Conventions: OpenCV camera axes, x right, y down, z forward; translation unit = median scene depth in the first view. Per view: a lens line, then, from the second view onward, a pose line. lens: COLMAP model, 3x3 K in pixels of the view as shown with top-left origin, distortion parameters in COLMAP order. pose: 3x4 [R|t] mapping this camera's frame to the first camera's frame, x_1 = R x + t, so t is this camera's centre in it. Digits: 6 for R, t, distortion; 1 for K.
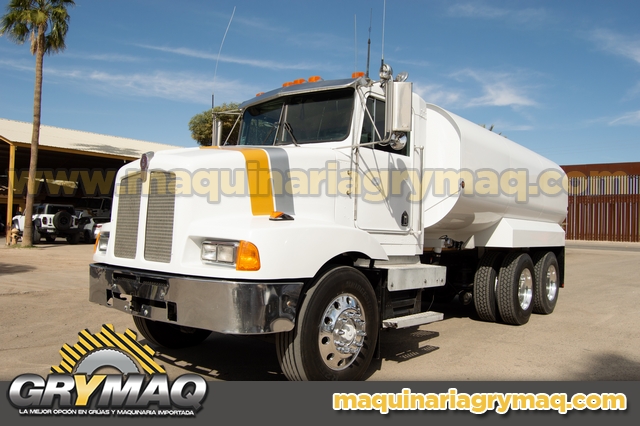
lens RADIAL K [[514.5, 0, 330.3], [0, 514.5, 211.1], [0, 0, 1]] dist [-0.082962, 0.006398]
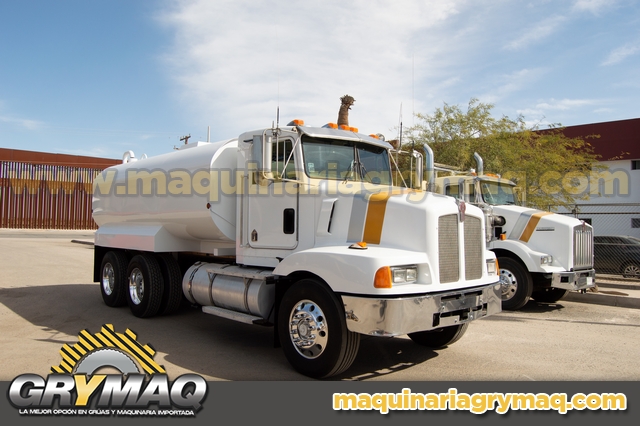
lens RADIAL K [[497.3, 0, 320.0], [0, 497.3, 213.0], [0, 0, 1]] dist [-0.056219, 0.000851]
pose [[0.136266, -0.002361, 0.990670, -1.285576], [-0.053680, 0.998510, 0.009763, -0.055975], [-0.989217, -0.054509, 0.135936, 0.908033]]
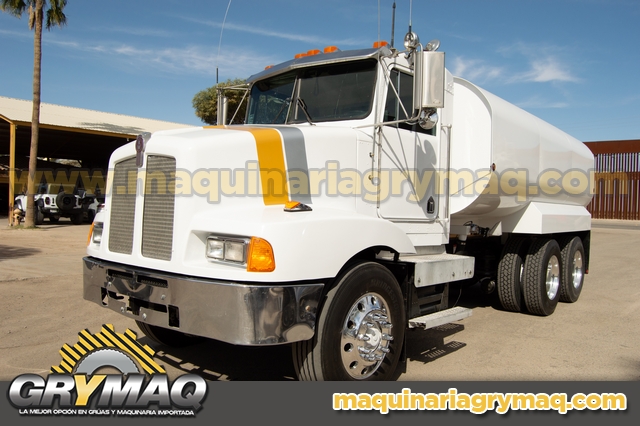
lens RADIAL K [[514.5, 0, 330.3], [0, 514.5, 211.1], [0, 0, 1]] dist [-0.082962, 0.006398]
pose [[0.999949, -0.001302, -0.010040, -0.022981], [0.001749, 0.999004, 0.044589, -0.015448], [0.009971, -0.044604, 0.998955, 0.095604]]
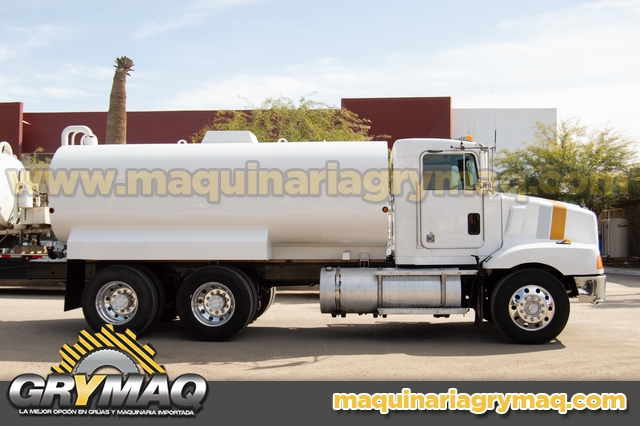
lens RADIAL K [[663.8, 0, 312.7], [0, 663.8, 215.4], [0, 0, 1]] dist [-0.025732, -0.001419]
pose [[-0.577491, -0.021004, 0.816127, -1.368787], [-0.052511, 0.998555, -0.011458, -0.002719], [-0.814706, -0.049473, -0.577760, 2.489659]]
